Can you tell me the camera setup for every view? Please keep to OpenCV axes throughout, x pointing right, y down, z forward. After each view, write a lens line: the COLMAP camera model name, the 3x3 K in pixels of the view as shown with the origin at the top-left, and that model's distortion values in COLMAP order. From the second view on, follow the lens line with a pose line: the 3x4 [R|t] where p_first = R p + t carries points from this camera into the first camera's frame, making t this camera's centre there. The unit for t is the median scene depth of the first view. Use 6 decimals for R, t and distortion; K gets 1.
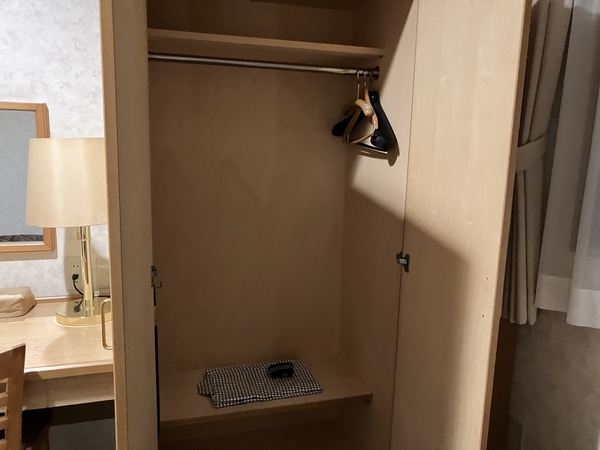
lens RADIAL K [[494.7, 0, 300.4], [0, 494.7, 225.2], [0, 0, 1]] dist [0.011877, -0.008865]
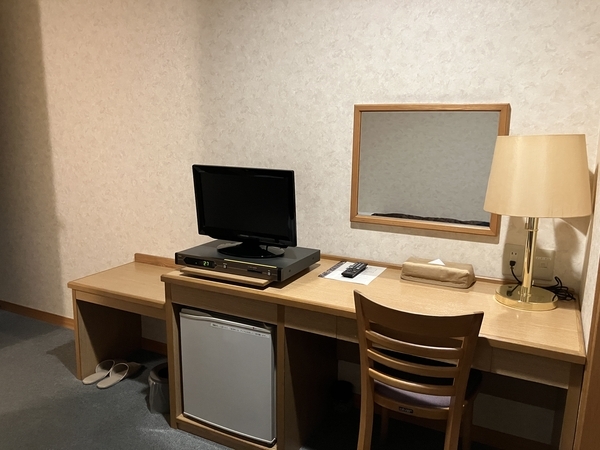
lens RADIAL K [[494.7, 0, 299.7], [0, 494.7, 223.6], [0, 0, 1]] dist [0.011877, -0.008865]
pose [[0.727984, 0.114253, -0.676007, -0.077020], [-0.106027, 0.992916, 0.053635, 0.010525], [0.677346, 0.032629, 0.734941, -0.121641]]
